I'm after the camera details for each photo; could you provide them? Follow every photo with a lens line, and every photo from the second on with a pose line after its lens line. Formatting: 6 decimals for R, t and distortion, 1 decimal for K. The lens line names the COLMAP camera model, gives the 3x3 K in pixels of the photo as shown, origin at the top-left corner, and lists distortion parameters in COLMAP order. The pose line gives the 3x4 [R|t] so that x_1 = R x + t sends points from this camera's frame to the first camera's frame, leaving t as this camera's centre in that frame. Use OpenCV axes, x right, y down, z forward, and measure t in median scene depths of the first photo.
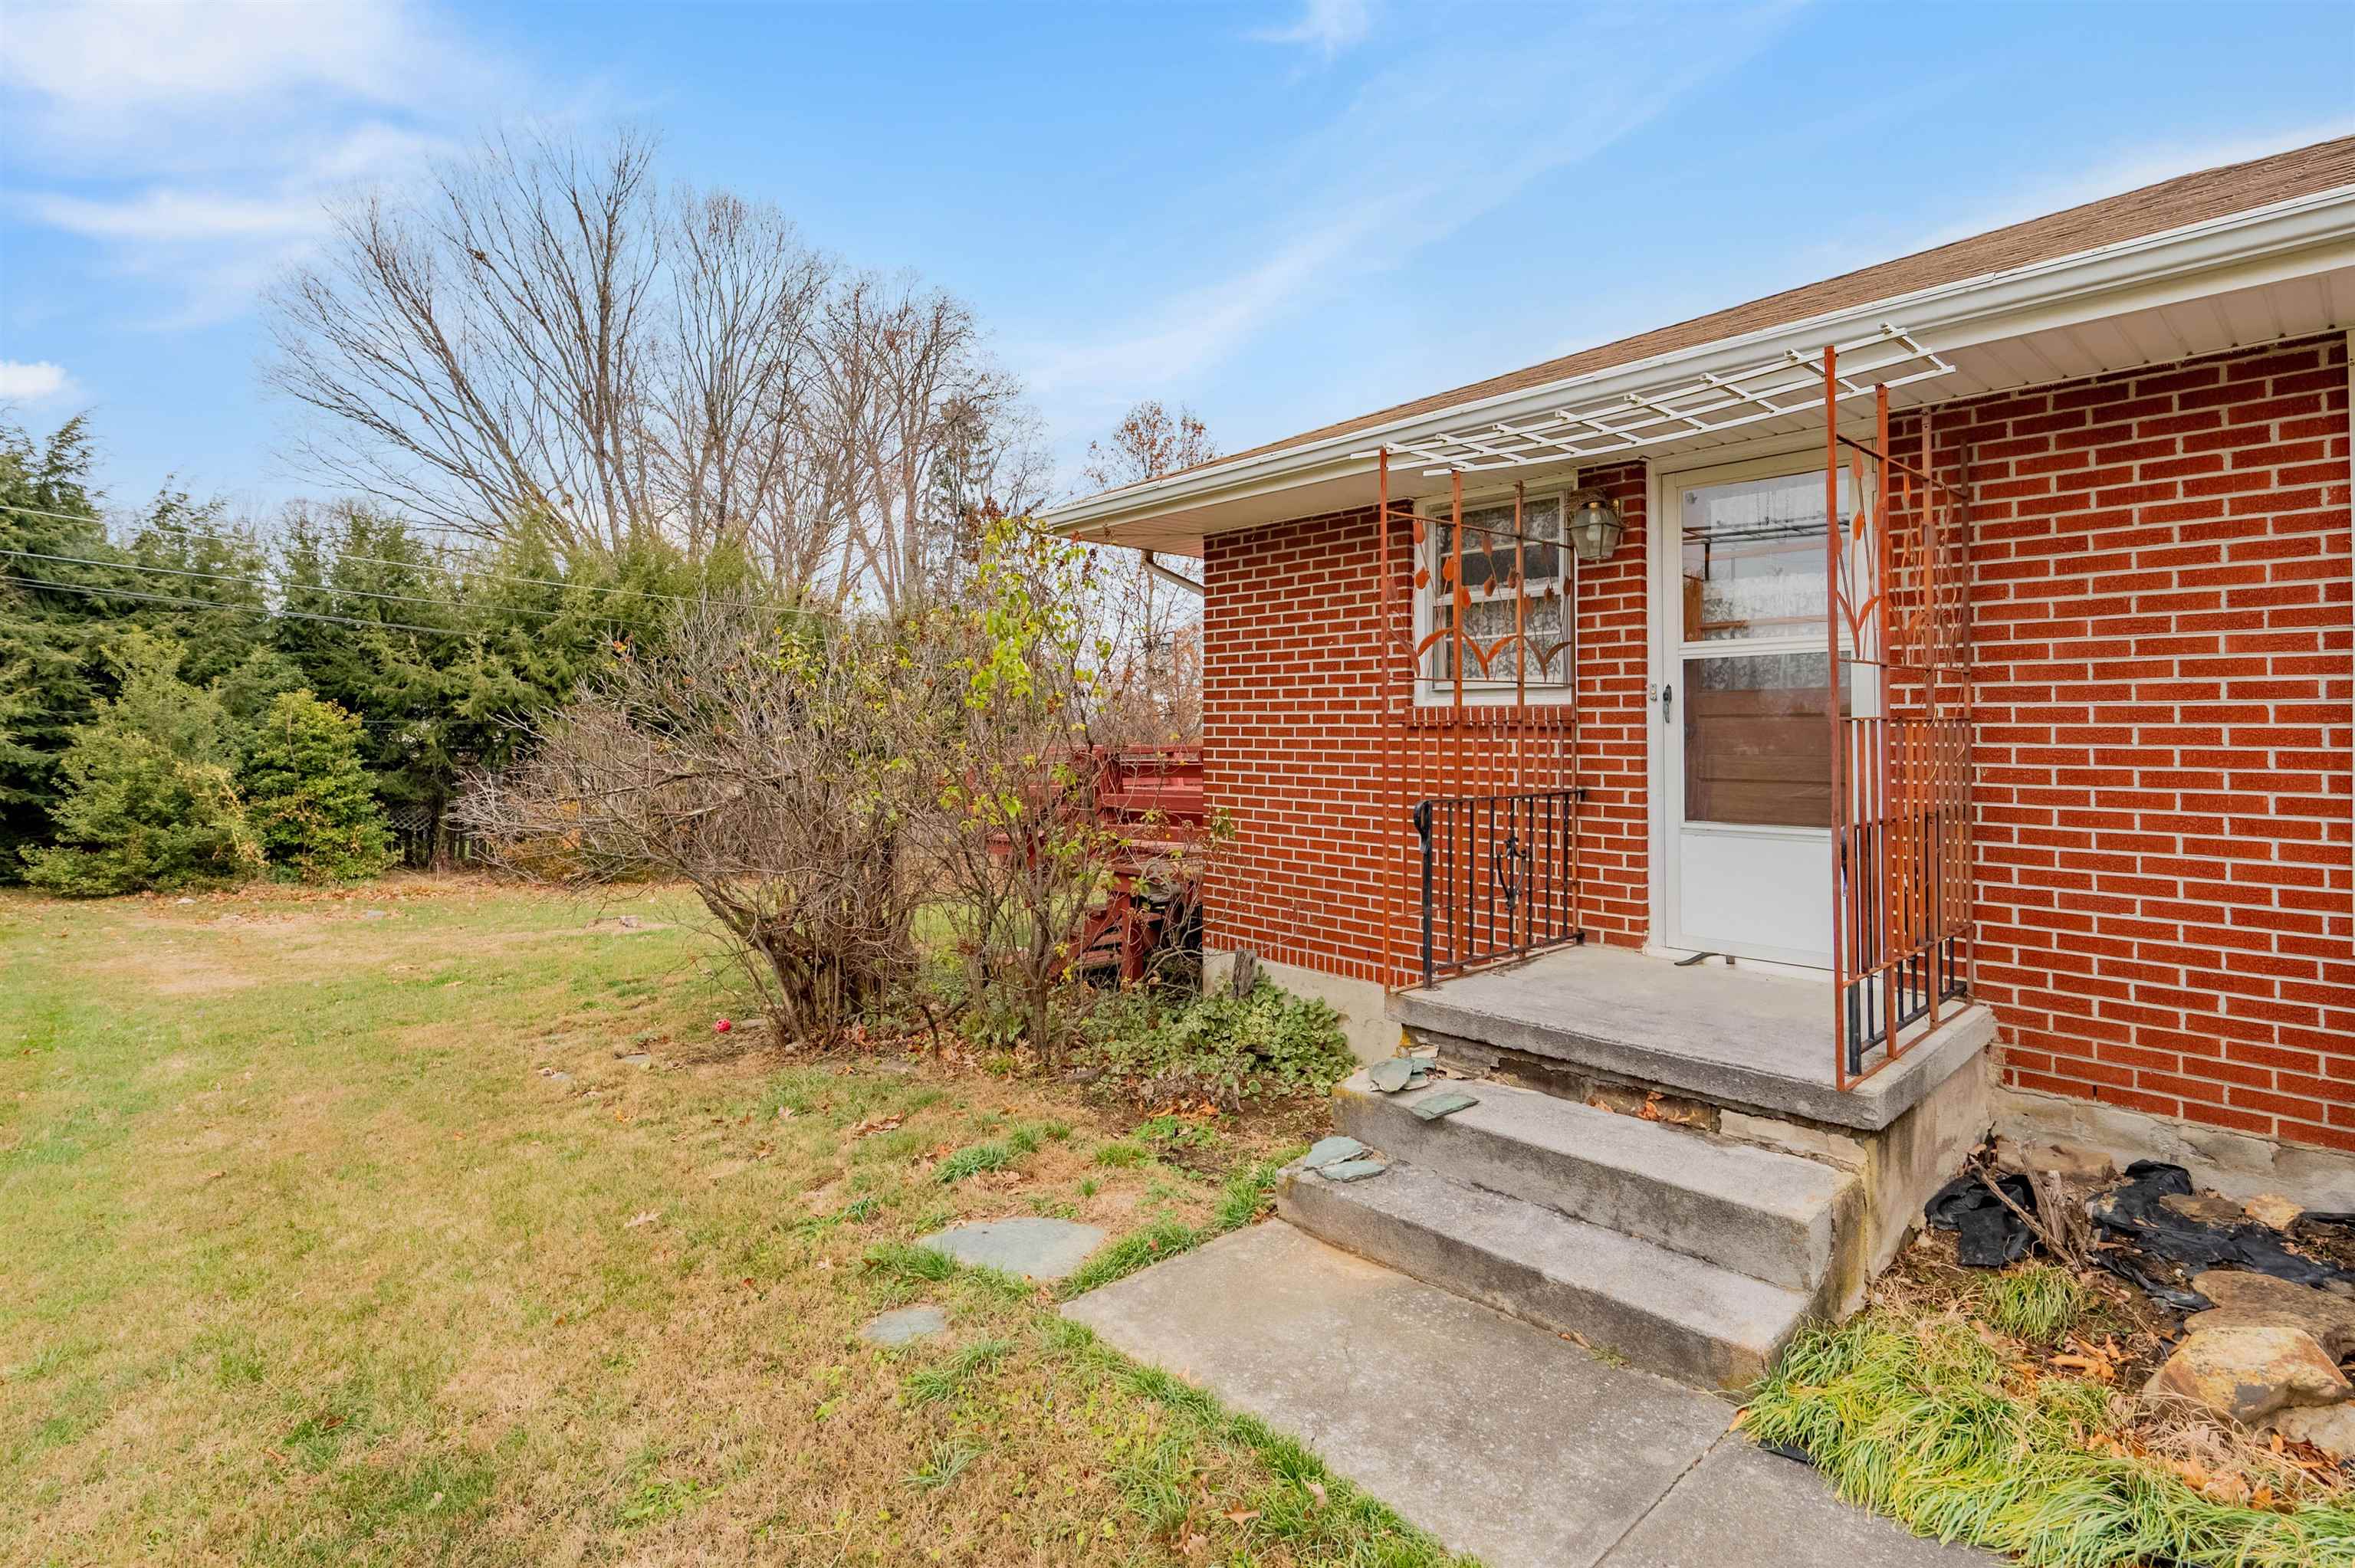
lens RADIAL K [[987.0, 0, 1179.9], [0, 987.0, 746.9], [0, 0, 1]] dist [-0.001881, -0.000147]
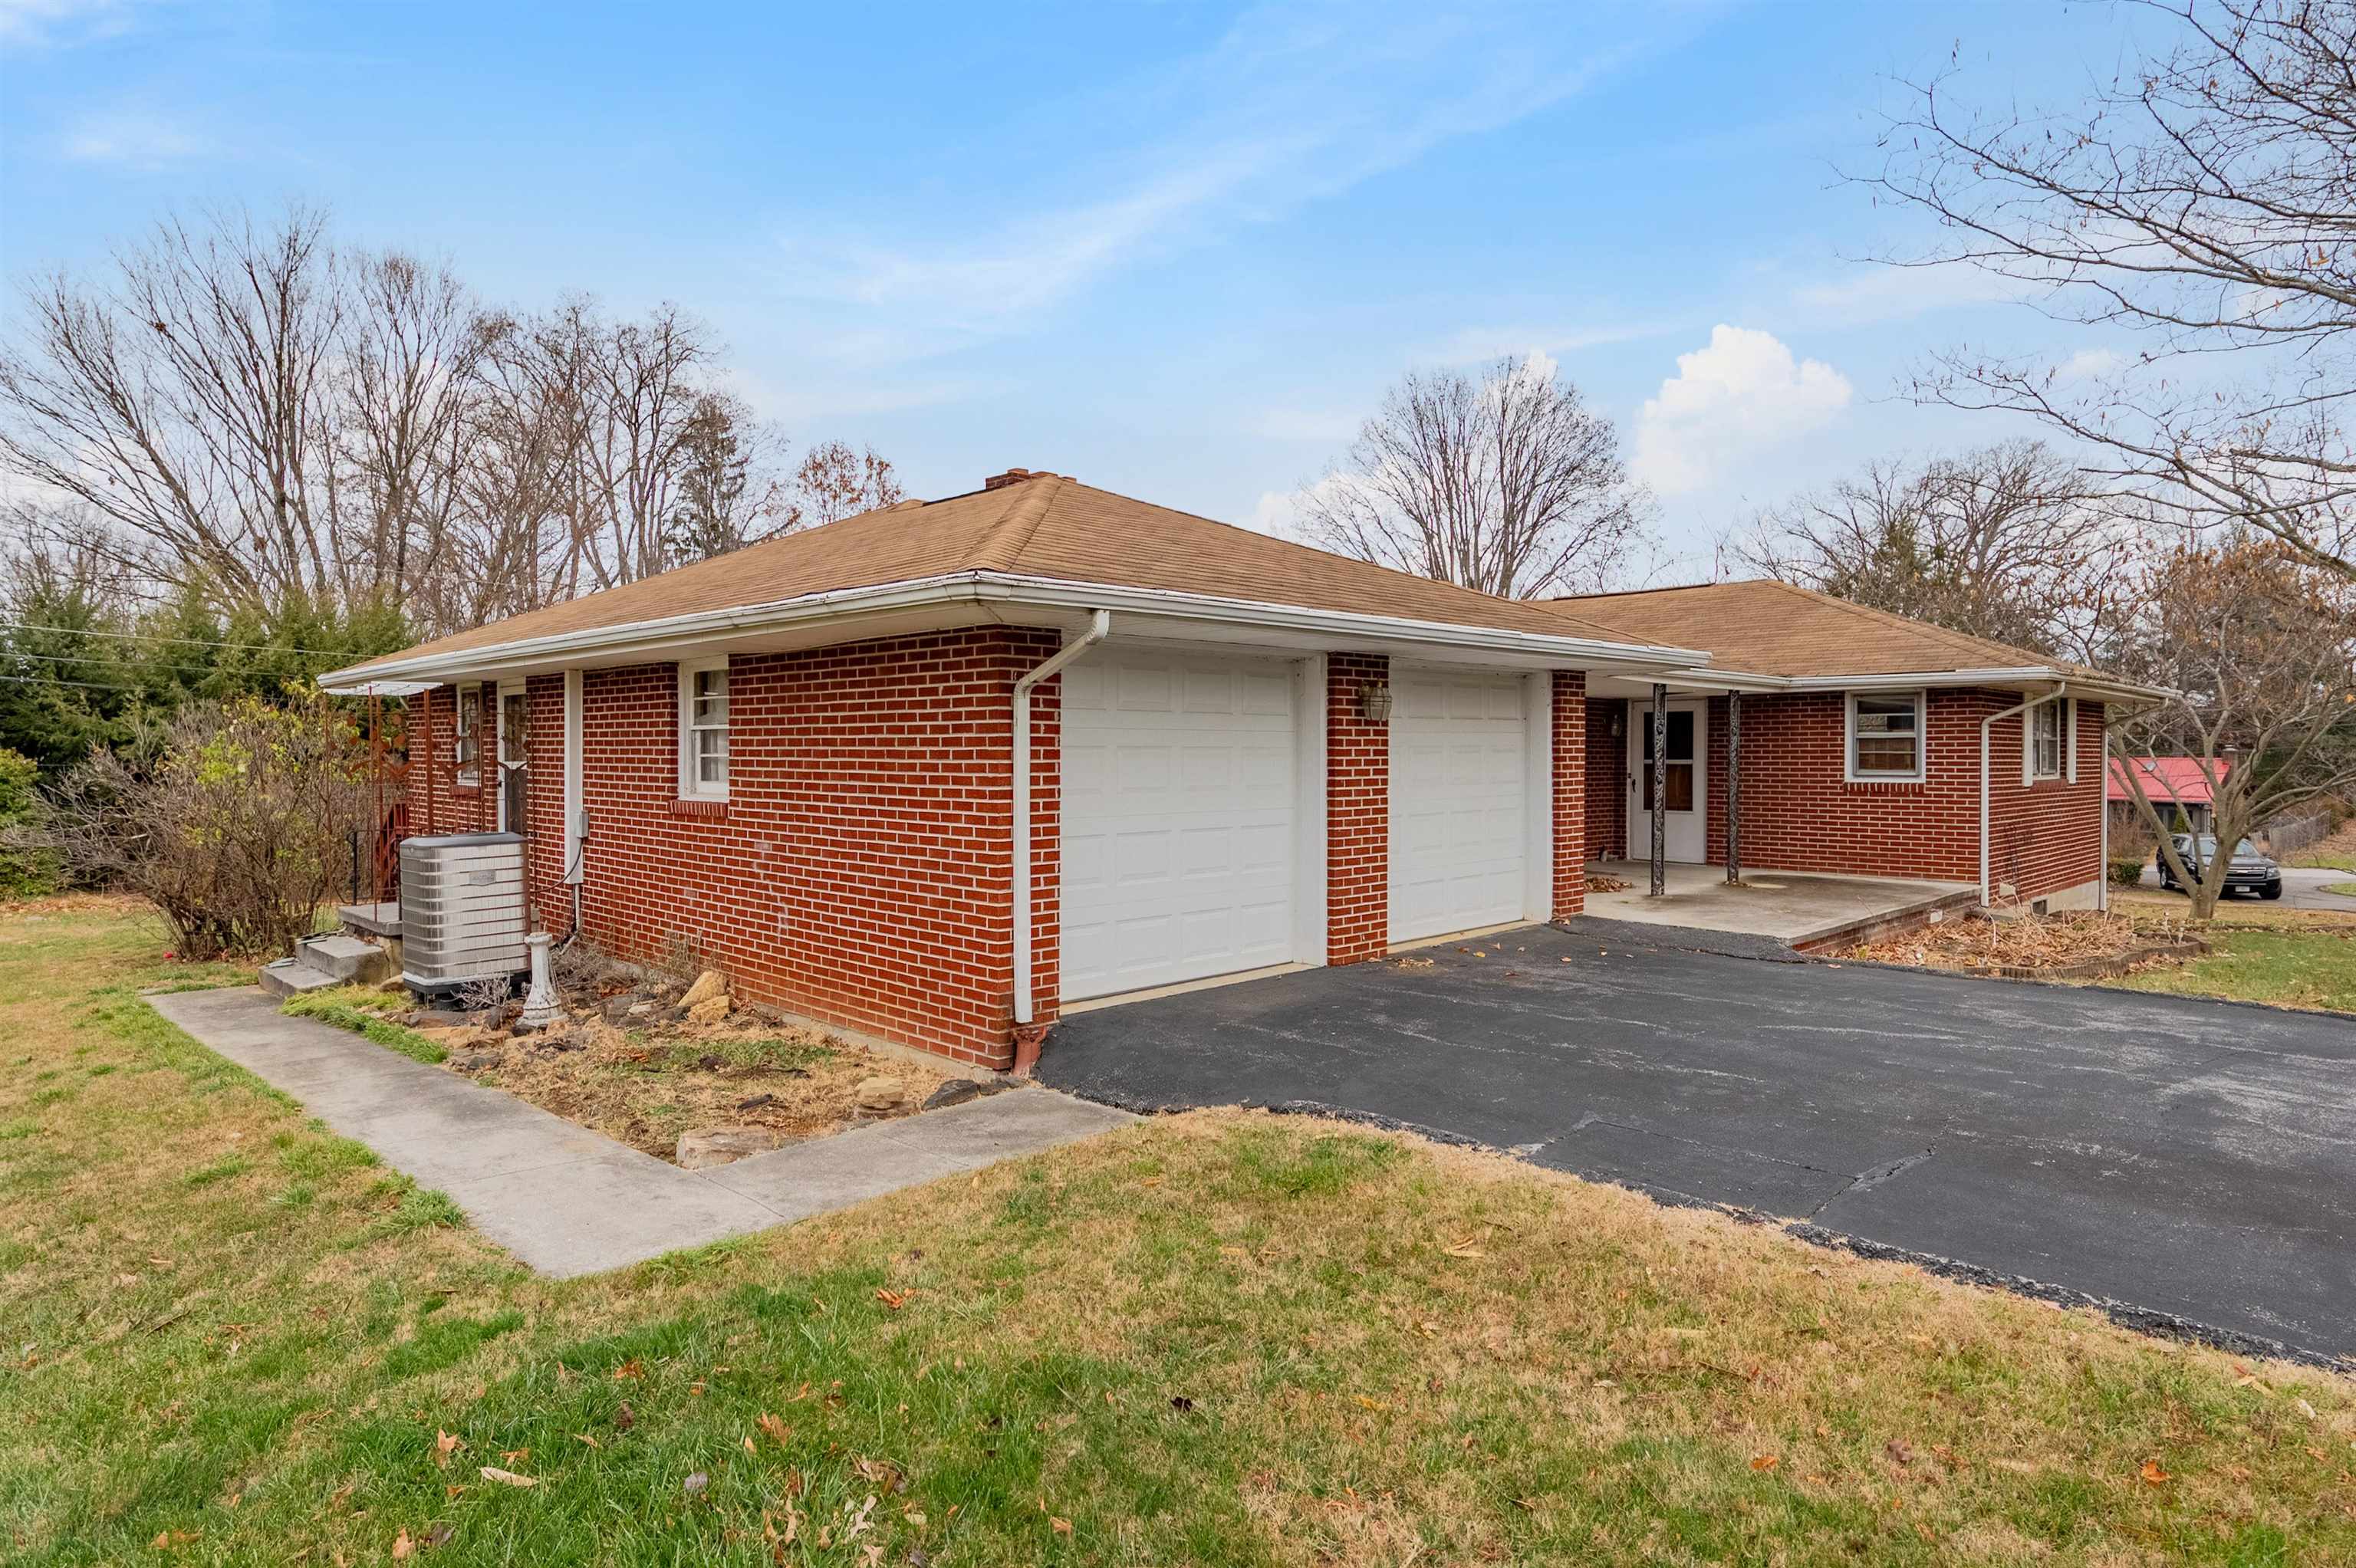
lens RADIAL K [[1311.9, 0, 1178.0], [0, 1311.9, 784.0], [0, 0, 1]] dist [0.004725, 0.001740]
pose [[0.999572, 0.002469, -0.029163, 0.541029], [-0.002105, 0.999920, 0.012488, -0.023231], [0.029191, -0.012421, 0.999497, -0.503834]]
